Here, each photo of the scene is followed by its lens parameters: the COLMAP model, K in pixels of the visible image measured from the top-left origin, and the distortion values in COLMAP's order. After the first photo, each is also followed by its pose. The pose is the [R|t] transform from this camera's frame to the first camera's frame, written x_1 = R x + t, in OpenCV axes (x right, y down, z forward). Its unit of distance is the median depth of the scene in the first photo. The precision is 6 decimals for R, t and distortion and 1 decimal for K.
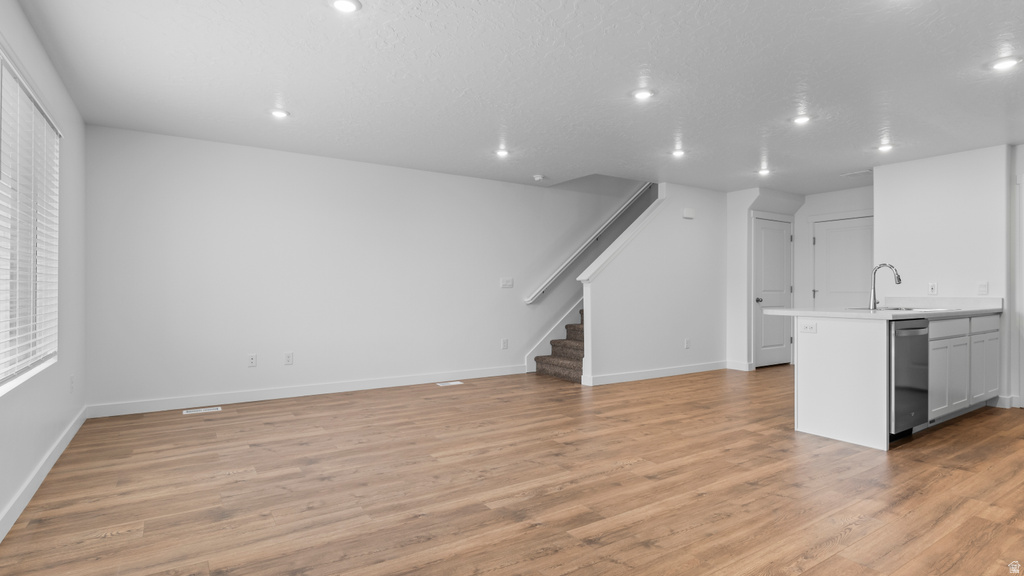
lens RADIAL K [[517.9, 0, 515.7], [0, 517.9, 291.0], [0, 0, 1]] dist [0.000517, 0.000056]
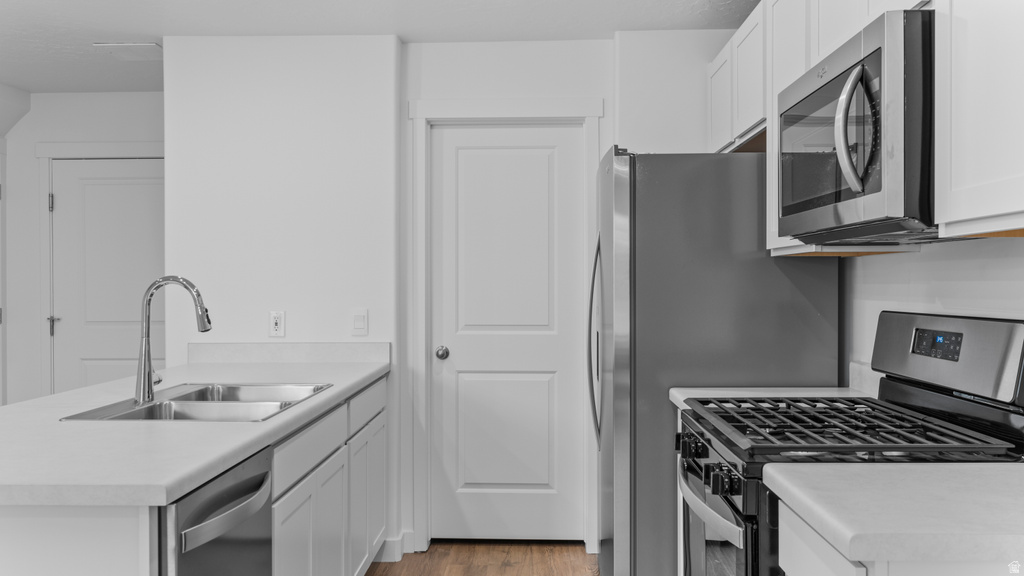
lens RADIAL K [[850.6, 0, 516.2], [0, 850.6, 283.9], [0, 0, 1]] dist [-0.003055, -0.009175]
pose [[0.575106, -0.004247, 0.818068, 0.490953], [0.004708, 0.999987, 0.001882, -0.063770], [-0.818066, 0.002769, 0.575118, 0.621426]]
